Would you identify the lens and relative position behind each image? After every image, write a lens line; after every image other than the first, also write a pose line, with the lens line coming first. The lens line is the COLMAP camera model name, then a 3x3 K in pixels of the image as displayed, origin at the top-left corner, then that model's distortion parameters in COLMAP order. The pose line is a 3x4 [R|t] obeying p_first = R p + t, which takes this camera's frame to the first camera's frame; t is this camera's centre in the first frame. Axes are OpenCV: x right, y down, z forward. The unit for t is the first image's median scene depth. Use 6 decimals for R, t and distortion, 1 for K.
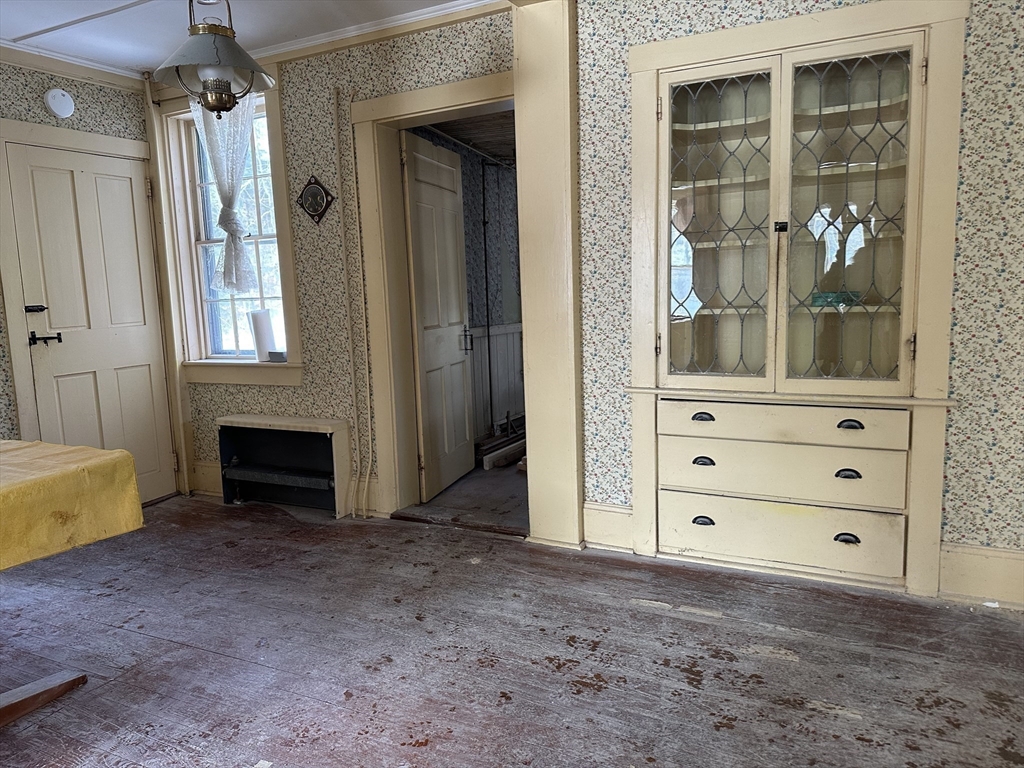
lens RADIAL K [[708.8, 0, 512.1], [0, 708.8, 389.1], [0, 0, 1]] dist [0.095640, -0.115382]
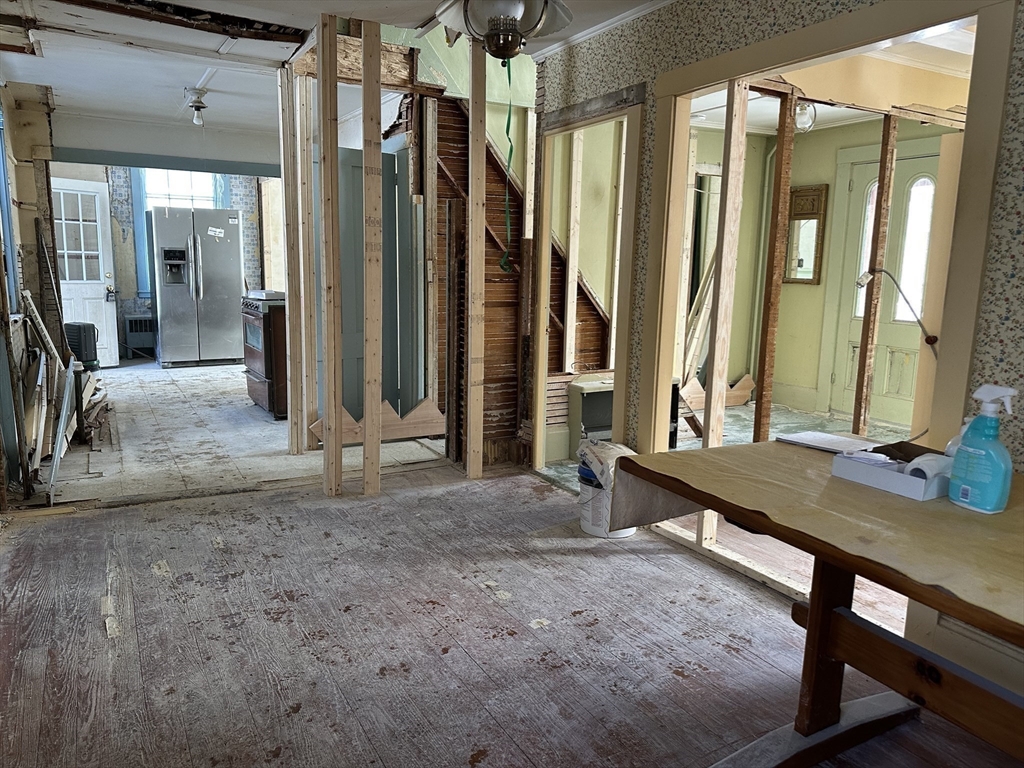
lens RADIAL K [[708.8, 0, 512.1], [0, 708.8, 389.1], [0, 0, 1]] dist [0.095640, -0.115382]
pose [[-0.835823, -0.072432, 0.544199, -0.816784], [0.095974, 0.956716, 0.274742, -0.219119], [-0.540544, 0.281865, -0.792694, 1.593220]]
